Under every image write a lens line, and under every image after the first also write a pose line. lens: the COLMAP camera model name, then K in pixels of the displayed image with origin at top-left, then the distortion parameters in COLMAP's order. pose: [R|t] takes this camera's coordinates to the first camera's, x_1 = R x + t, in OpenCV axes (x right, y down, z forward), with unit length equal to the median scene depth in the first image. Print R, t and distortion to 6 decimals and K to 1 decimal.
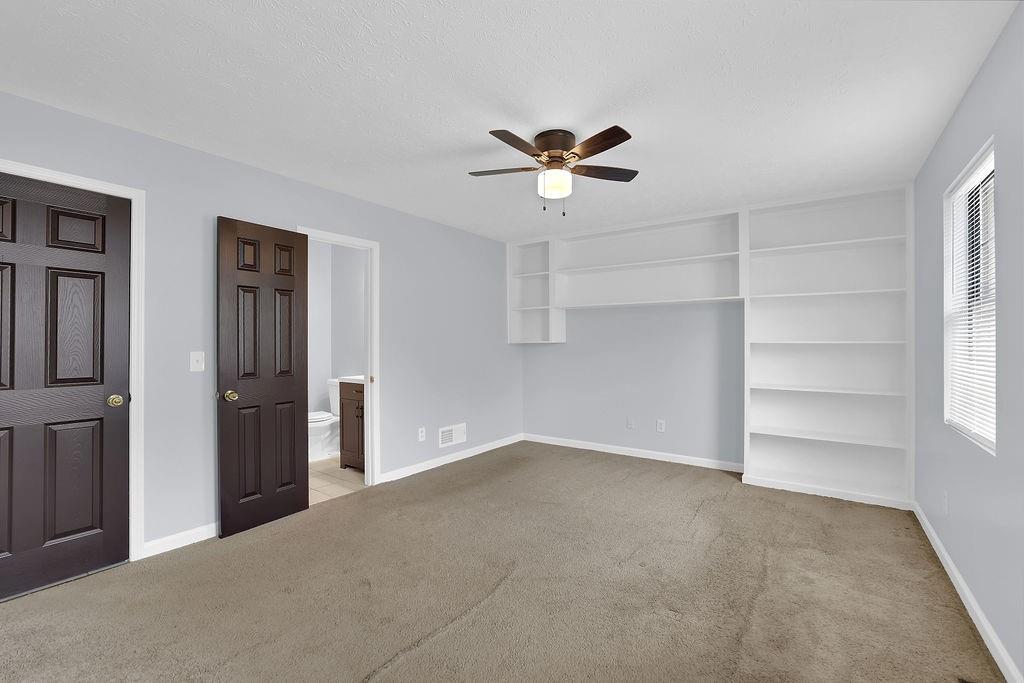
lens RADIAL K [[444.0, 0, 508.6], [0, 444.0, 339.9], [0, 0, 1]] dist [-0.044855, 0.014372]
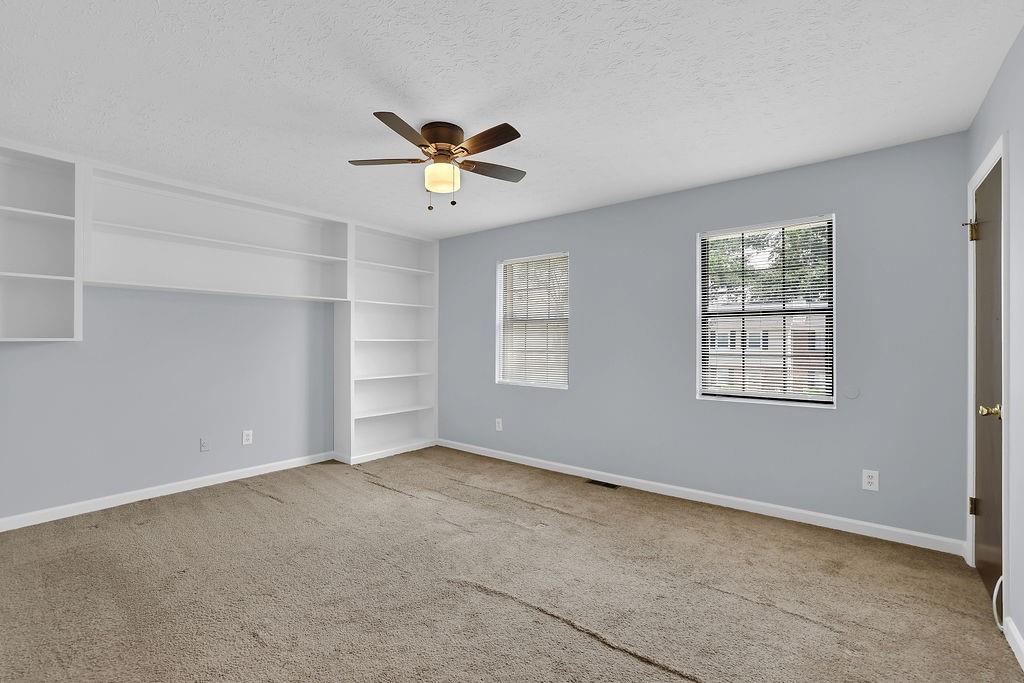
lens RADIAL K [[444.0, 0, 508.6], [0, 444.0, 339.9], [0, 0, 1]] dist [-0.044855, 0.014372]
pose [[0.043792, 0.002389, 0.999038, -0.587707], [-0.006503, 0.999977, -0.002107, 0.004382], [-0.999020, -0.006404, 0.043807, 0.551906]]
